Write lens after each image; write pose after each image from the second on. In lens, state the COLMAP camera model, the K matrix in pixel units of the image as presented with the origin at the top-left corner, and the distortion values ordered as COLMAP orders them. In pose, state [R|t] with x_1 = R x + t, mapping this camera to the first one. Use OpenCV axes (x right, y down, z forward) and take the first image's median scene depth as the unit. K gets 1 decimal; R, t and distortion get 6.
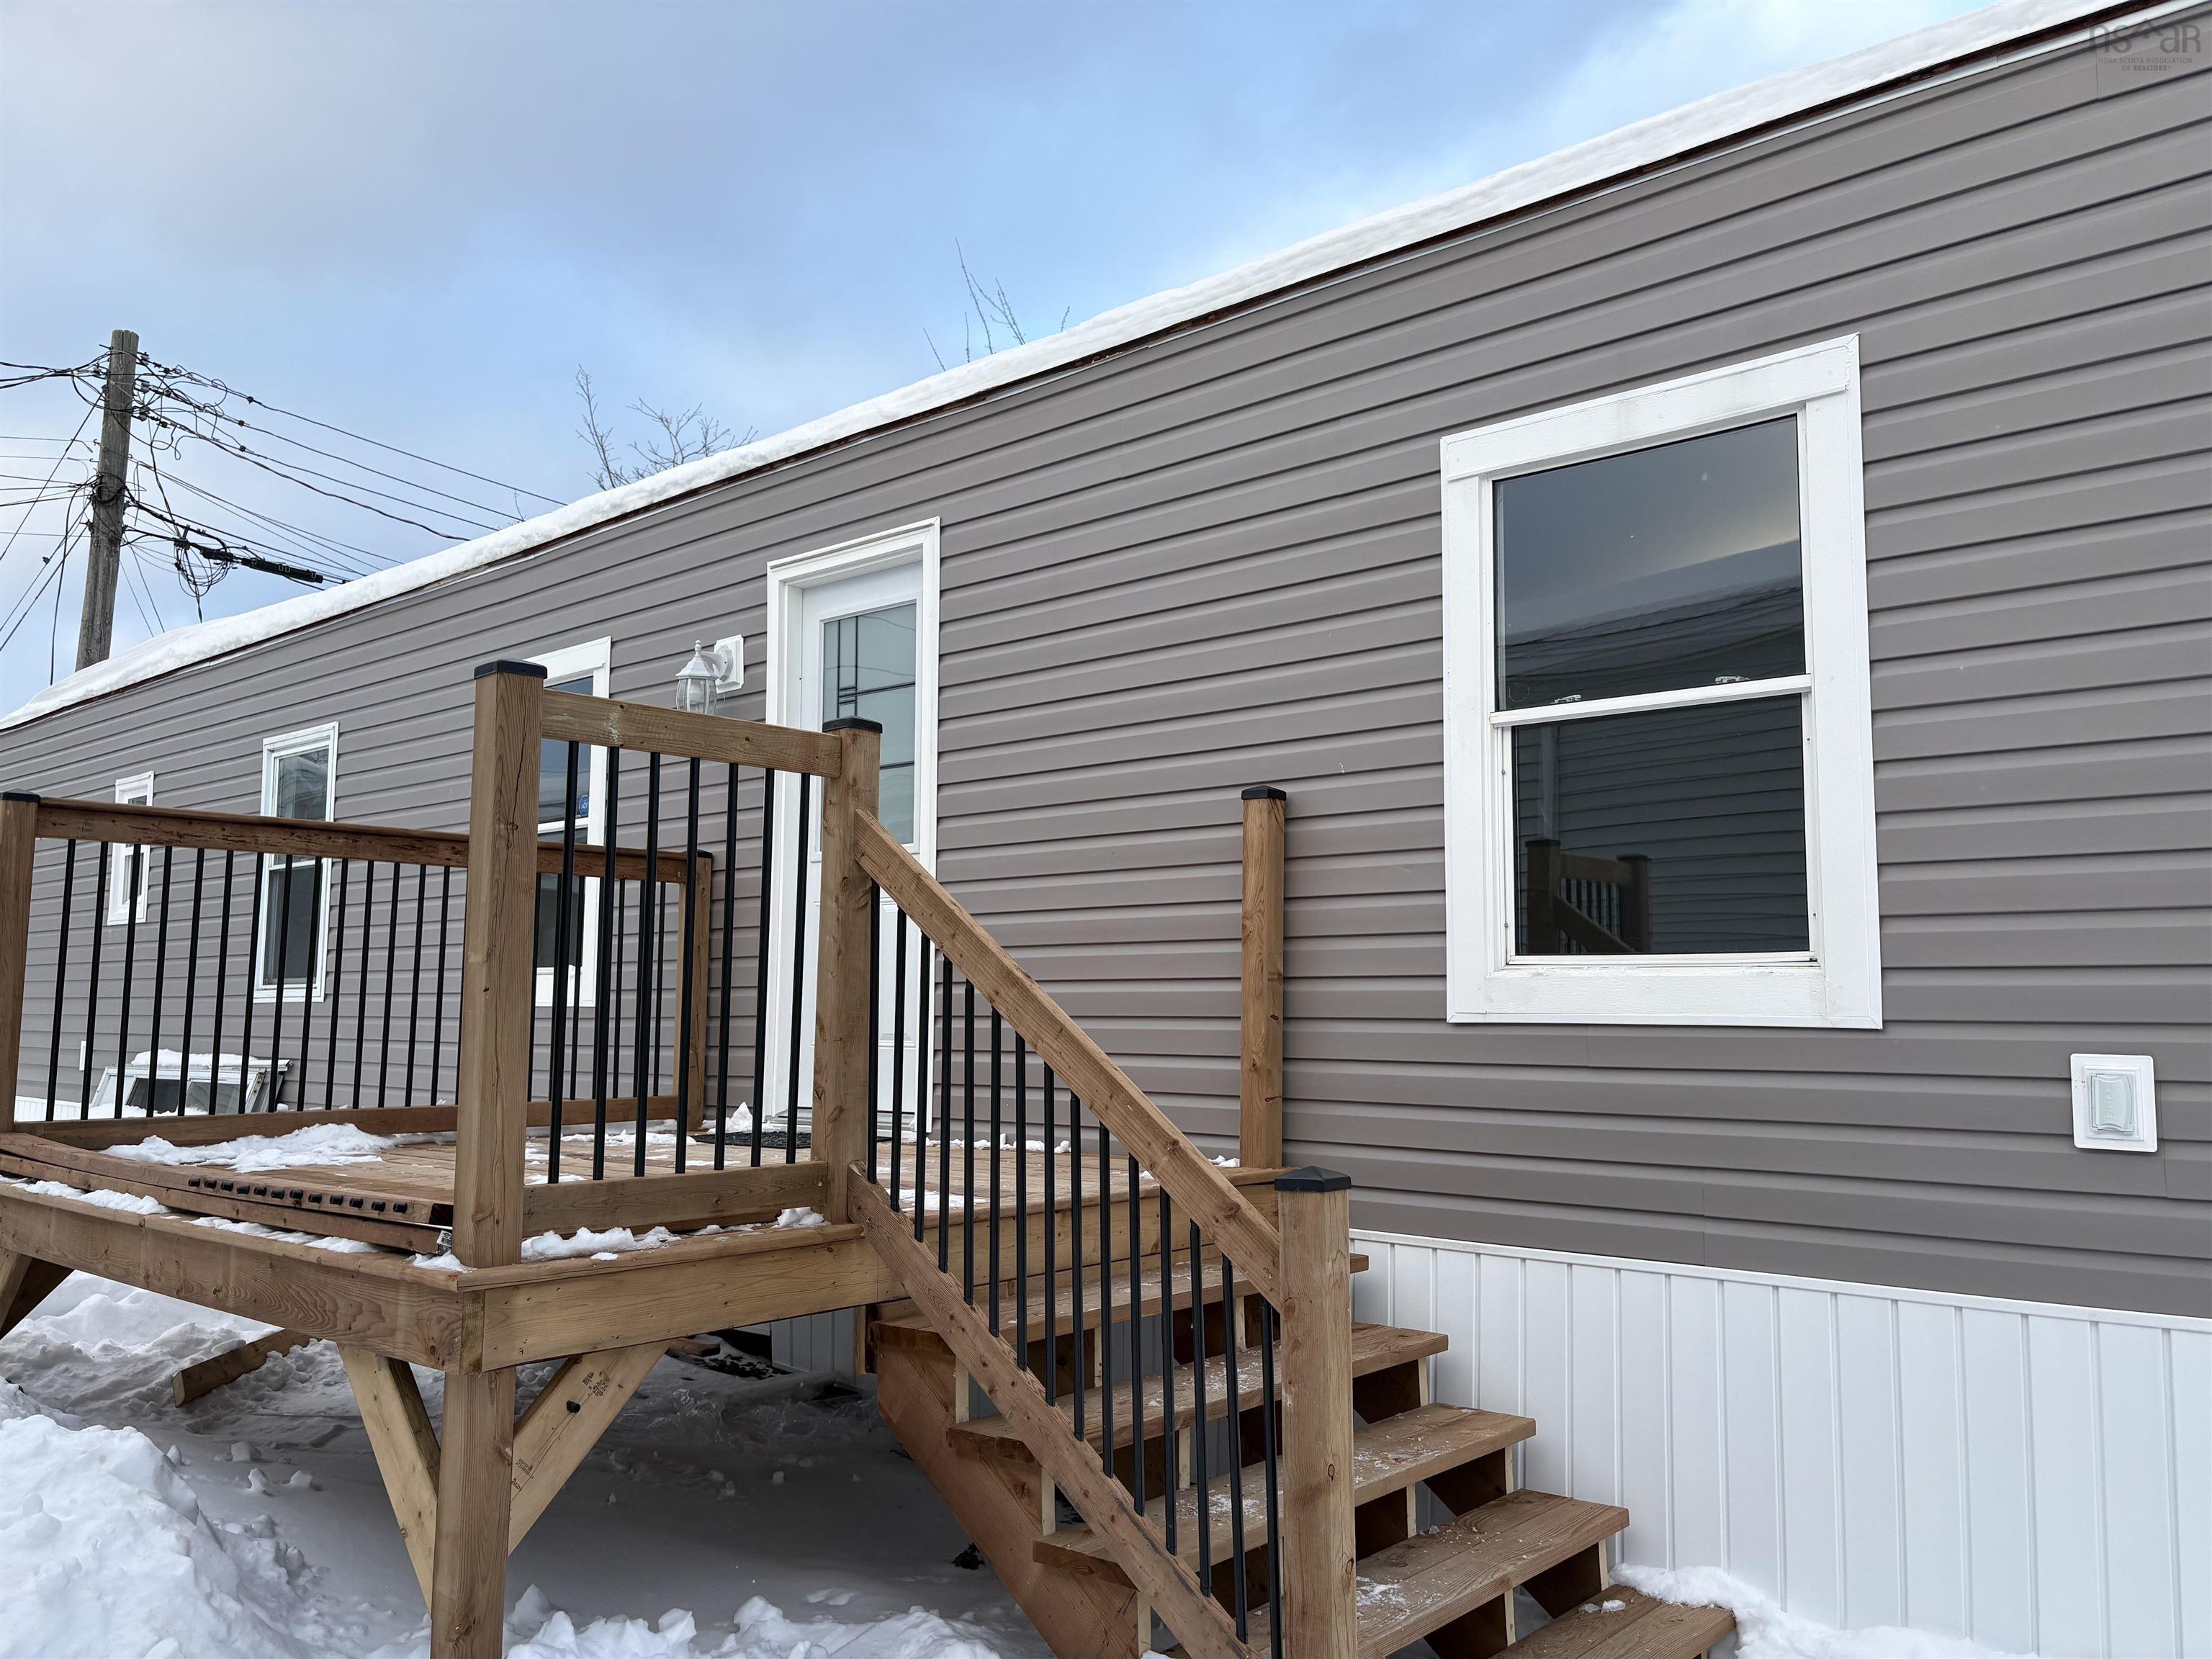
lens RADIAL K [[1664.3, 0, 1104.3], [0, 1664.3, 851.8], [0, 0, 1]] dist [0.008629, 0.004278]
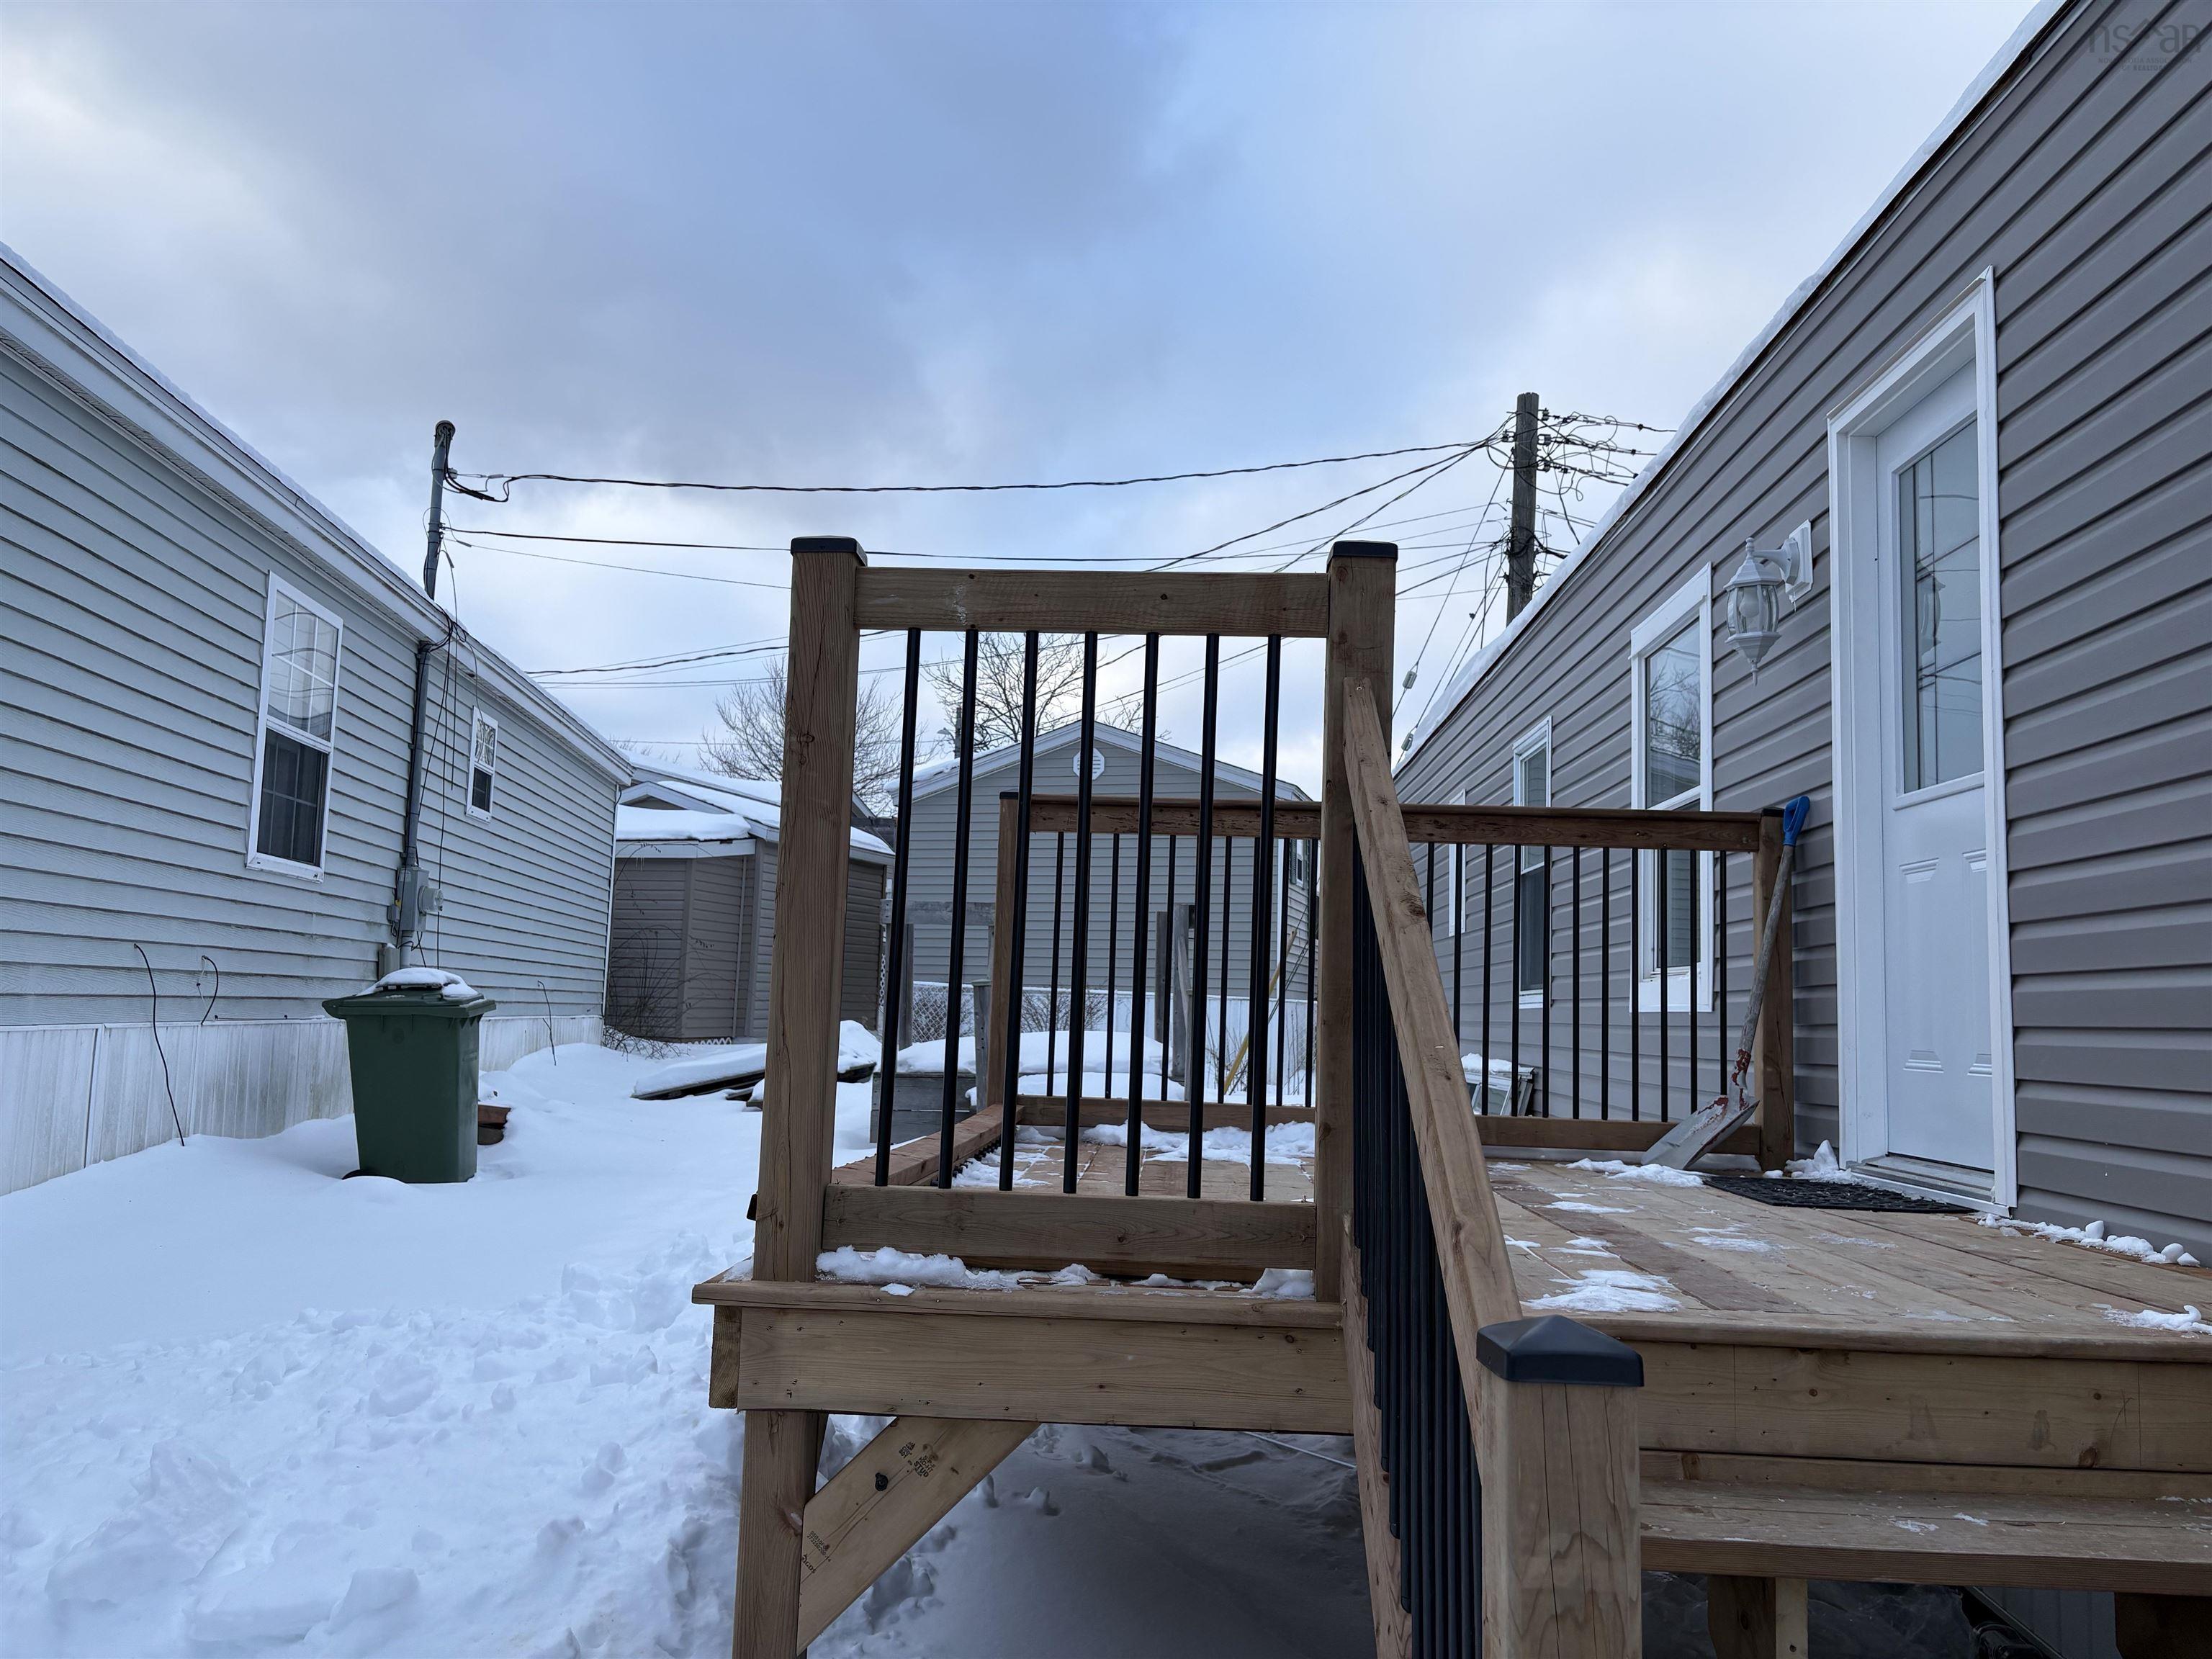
lens RADIAL K [[1664.3, 0, 1104.3], [0, 1664.3, 851.8], [0, 0, 1]] dist [0.008629, 0.004278]
pose [[0.624589, -0.058375, -0.778769, 0.153545], [0.044216, 0.998246, -0.039364, 0.034263], [0.779701, -0.009848, 0.626074, 0.260799]]
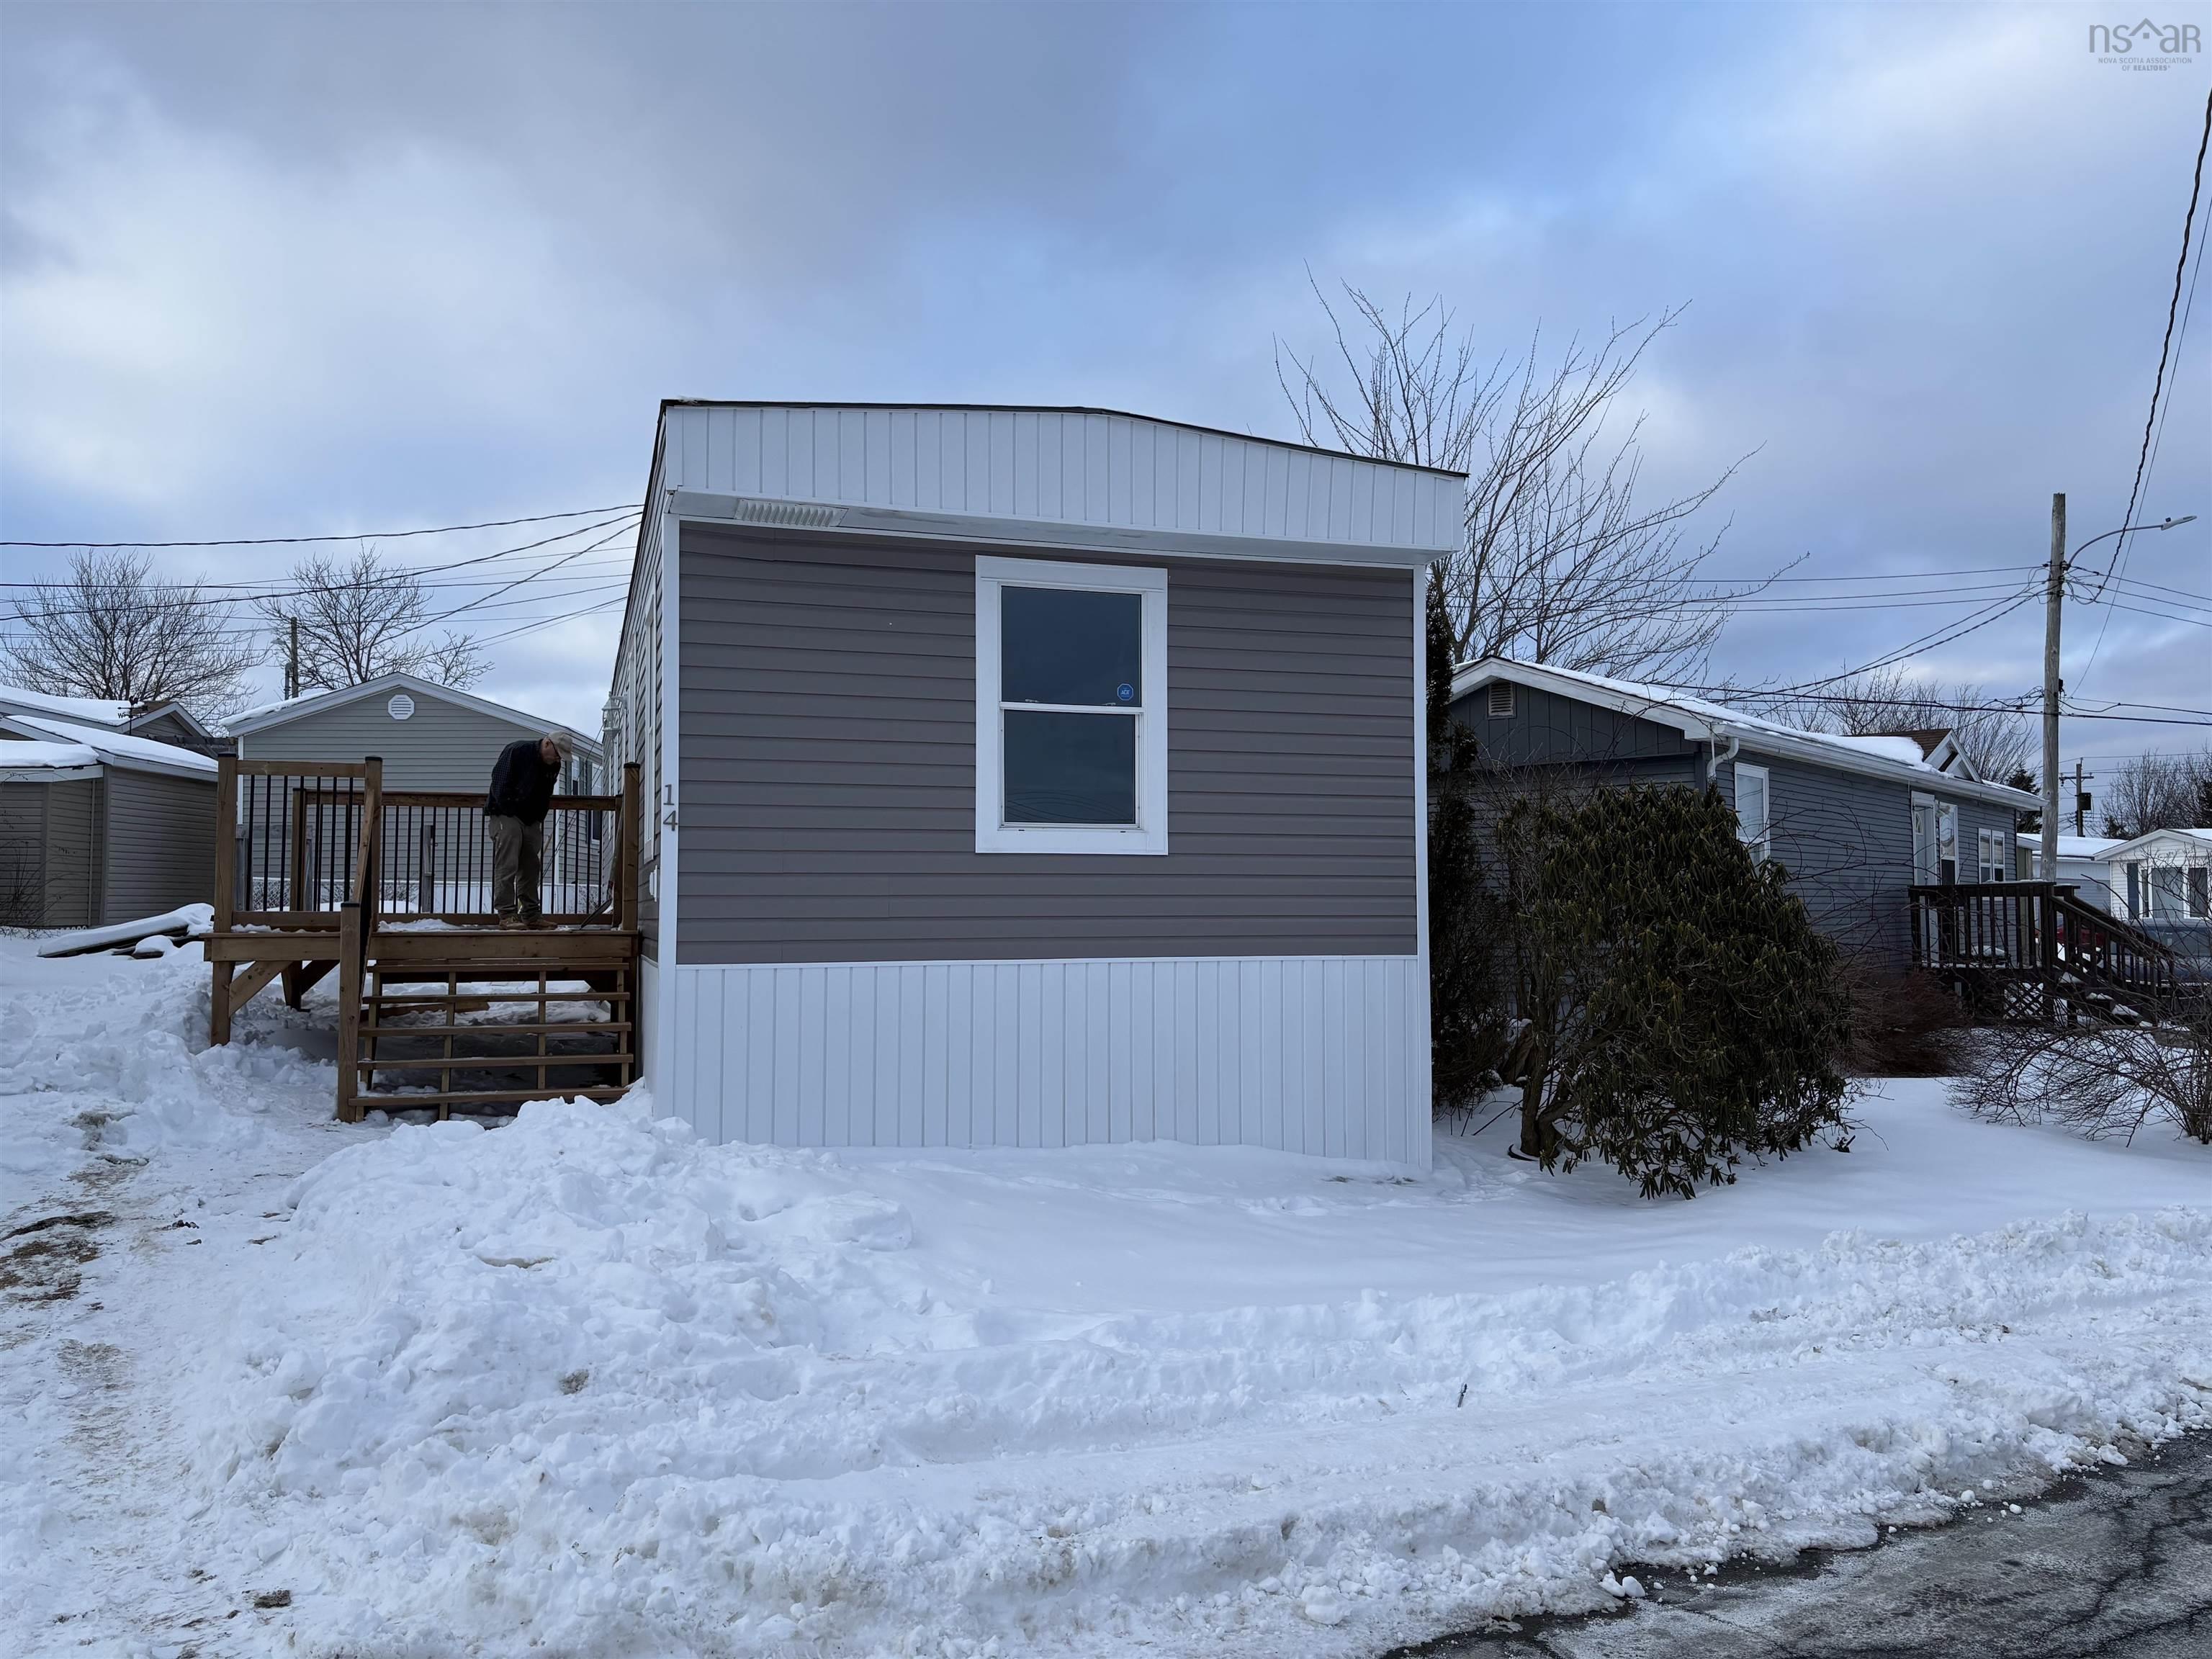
lens RADIAL K [[1664.3, 0, 1104.3], [0, 1664.3, 851.8], [0, 0, 1]] dist [0.008629, 0.004278]
pose [[0.859318, -0.022625, -0.510942, 1.160622], [0.050289, 0.997918, 0.040390, 0.019554], [0.508964, -0.060402, 0.858666, -0.377521]]
